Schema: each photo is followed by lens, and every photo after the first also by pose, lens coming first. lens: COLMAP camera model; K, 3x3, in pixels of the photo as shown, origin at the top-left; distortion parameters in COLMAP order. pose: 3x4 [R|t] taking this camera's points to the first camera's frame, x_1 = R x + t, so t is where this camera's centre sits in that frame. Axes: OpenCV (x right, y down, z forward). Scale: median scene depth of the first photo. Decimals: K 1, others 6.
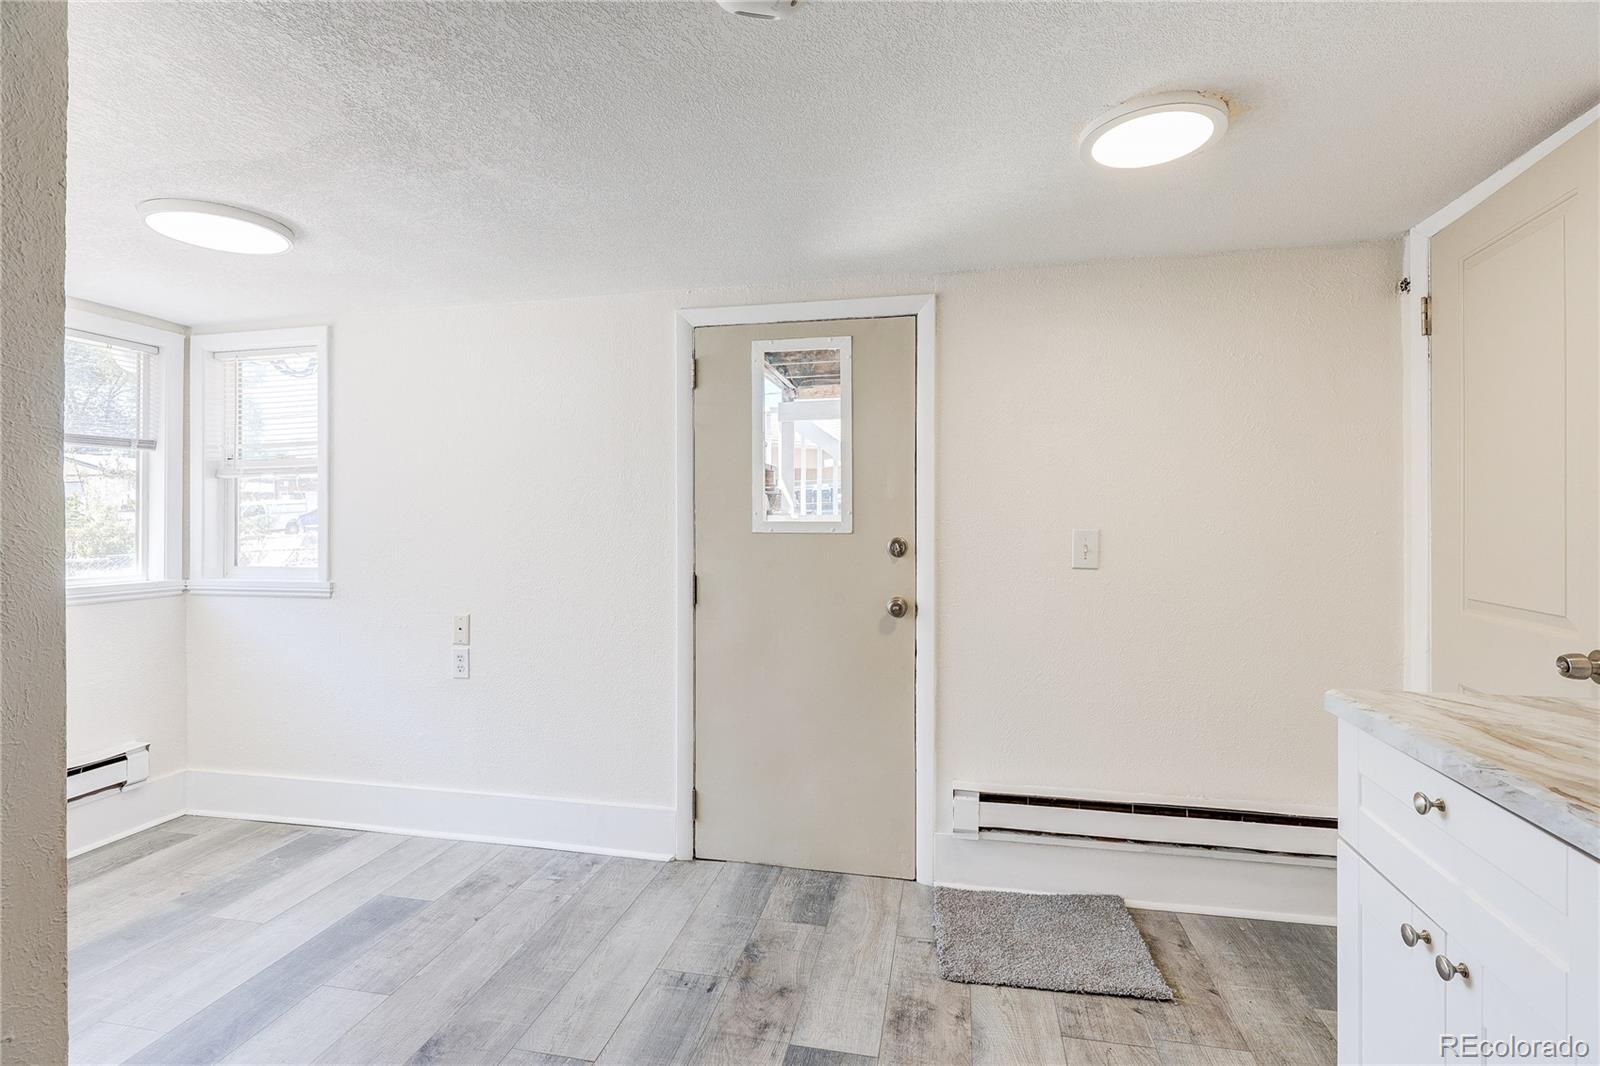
lens RADIAL K [[749.9, 0, 799.3], [0, 749.9, 517.2], [0, 0, 1]] dist [-0.002599, 0.000761]
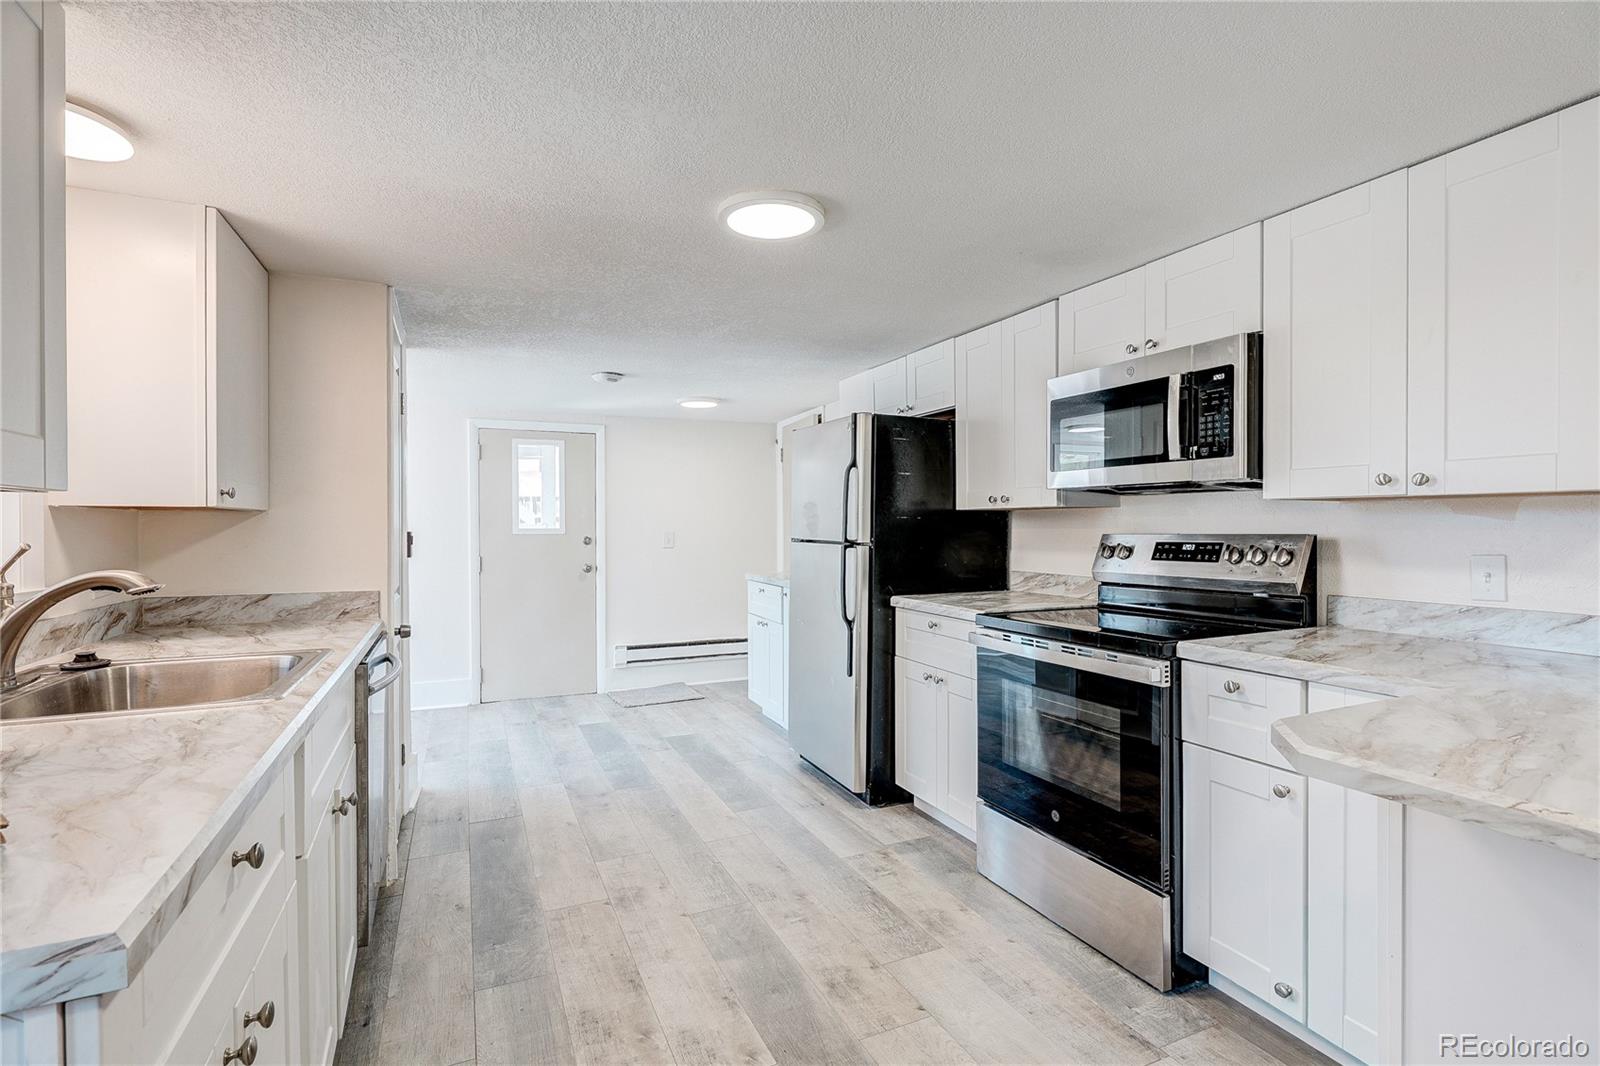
lens RADIAL K [[749.9, 0, 799.4], [0, 749.9, 538.5], [0, 0, 1]] dist [-0.002599, 0.000761]
pose [[0.813367, -0.014658, 0.581566, -0.627690], [0.002312, 0.999756, 0.021965, -0.010767], [-0.581746, -0.016521, 0.813203, -1.109469]]
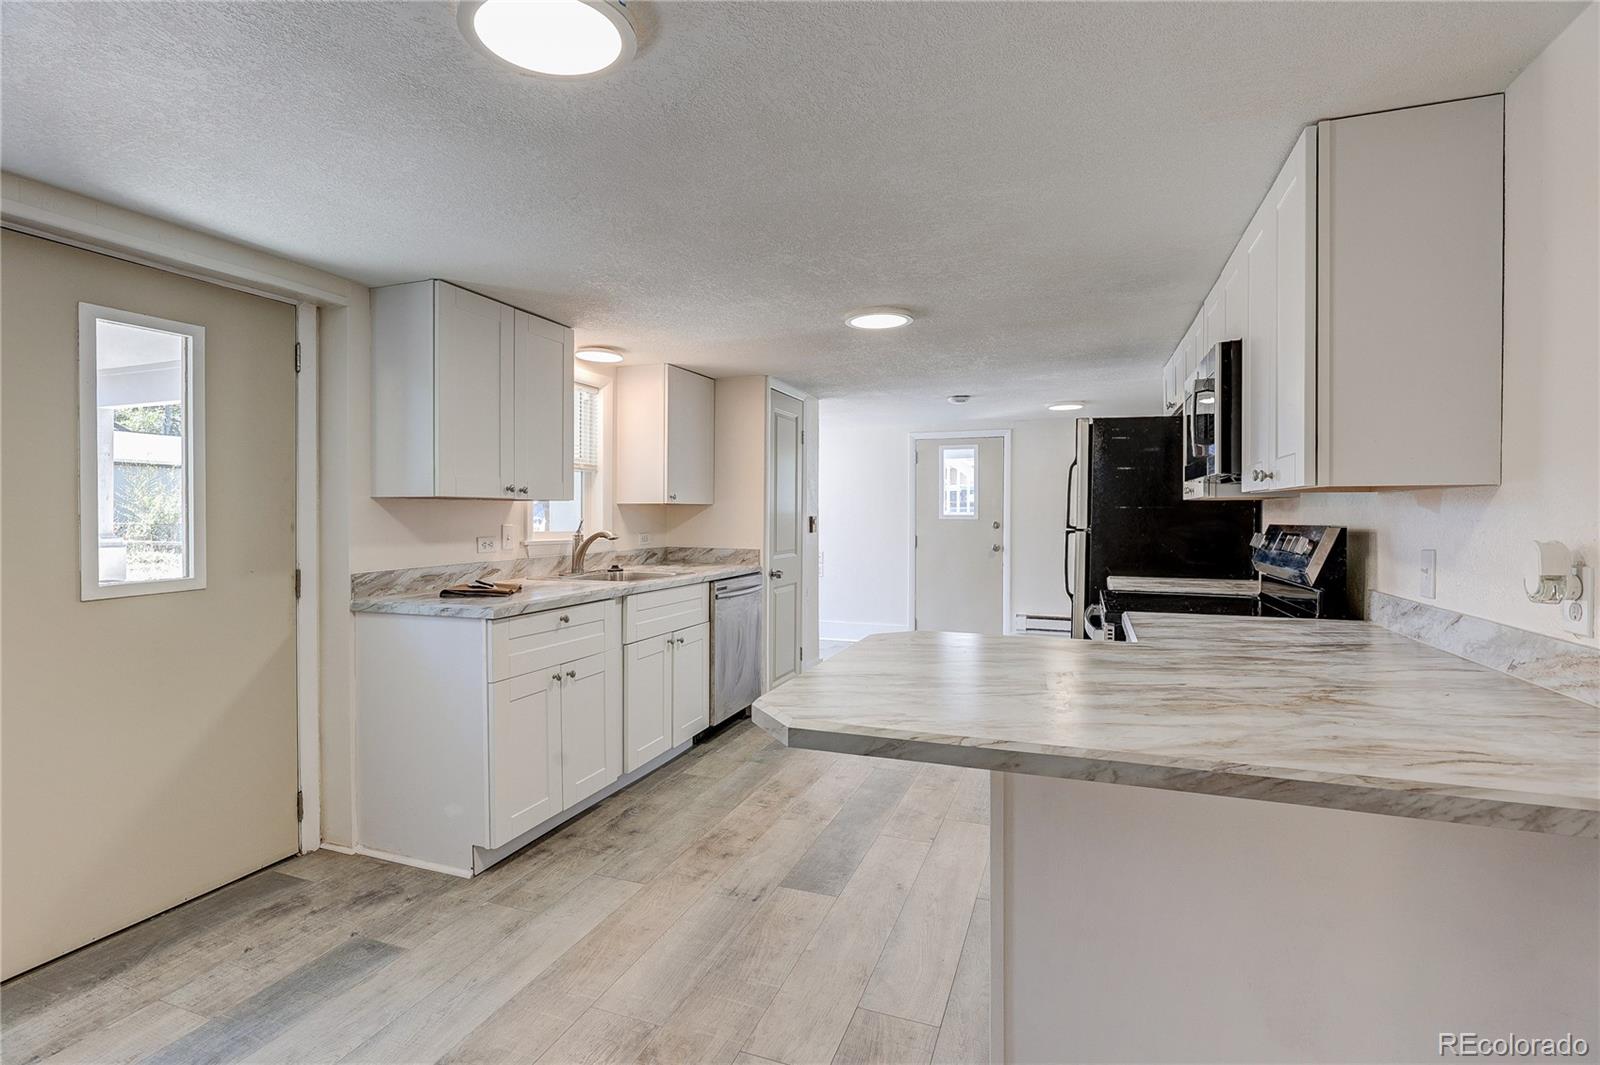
lens RADIAL K [[749.9, 0, 795.4], [0, 749.9, 521.8], [0, 0, 1]] dist [-0.002599, 0.000761]
pose [[0.984535, 0.002223, -0.175173, -0.100850], [0.000645, 0.999867, 0.016313, -0.014163], [0.175186, -0.016173, 0.984403, -1.710019]]
